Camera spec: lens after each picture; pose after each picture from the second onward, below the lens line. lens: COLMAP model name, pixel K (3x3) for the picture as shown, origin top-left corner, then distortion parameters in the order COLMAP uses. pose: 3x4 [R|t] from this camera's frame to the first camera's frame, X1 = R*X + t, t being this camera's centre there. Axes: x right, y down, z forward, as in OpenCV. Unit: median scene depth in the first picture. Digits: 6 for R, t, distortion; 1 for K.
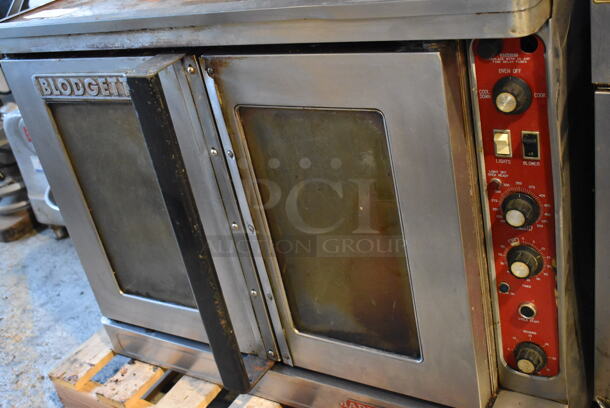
lens RADIAL K [[737.5, 0, 309.0], [0, 737.5, 202.2], [0, 0, 1]] dist [-0.059567, 0.000000]
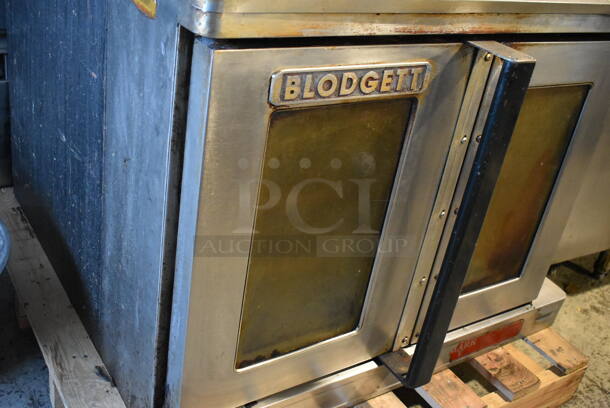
lens RADIAL K [[682.6, 0, 306.6], [0, 682.6, 203.1], [0, 0, 1]] dist [-0.070015, 0.000000]
pose [[0.378843, -0.199281, 0.903750, -1.131703], [0.204815, 0.970380, 0.128117, -0.157021], [-0.902513, 0.136565, 0.408437, 0.881732]]
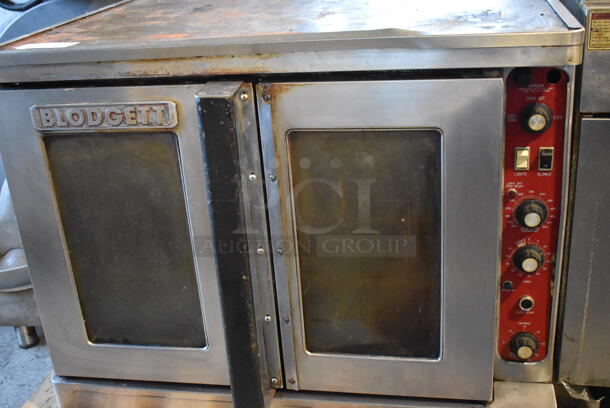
lens RADIAL K [[737.5, 0, 306.5], [0, 737.5, 203.5], [0, 0, 1]] dist [-0.059567, 0.000000]
pose [[0.926783, -0.012838, 0.375377, -0.483908], [0.064344, 0.990068, -0.125001, 0.113236], [-0.370043, 0.140002, 0.918405, 0.008532]]
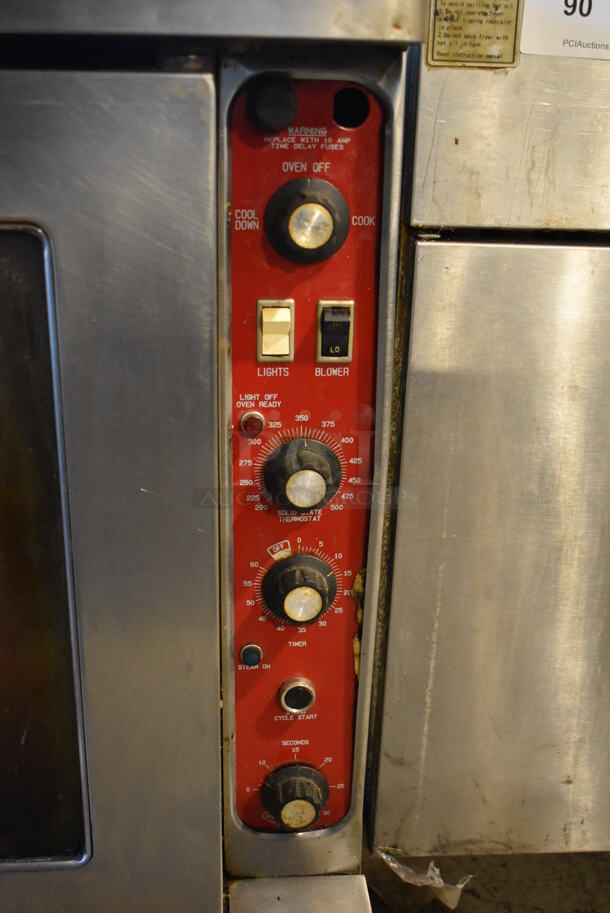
lens RADIAL K [[1021.6, 0, 309.2], [0, 1021.6, 460.2], [0, 0, 1]] dist [-0.070015, 0.000000]
pose [[0.775148, -0.012513, 0.631656, -0.125466], [0.123360, 0.983557, -0.131900, 0.083543], [-0.619620, 0.180163, 0.763946, 0.445032]]
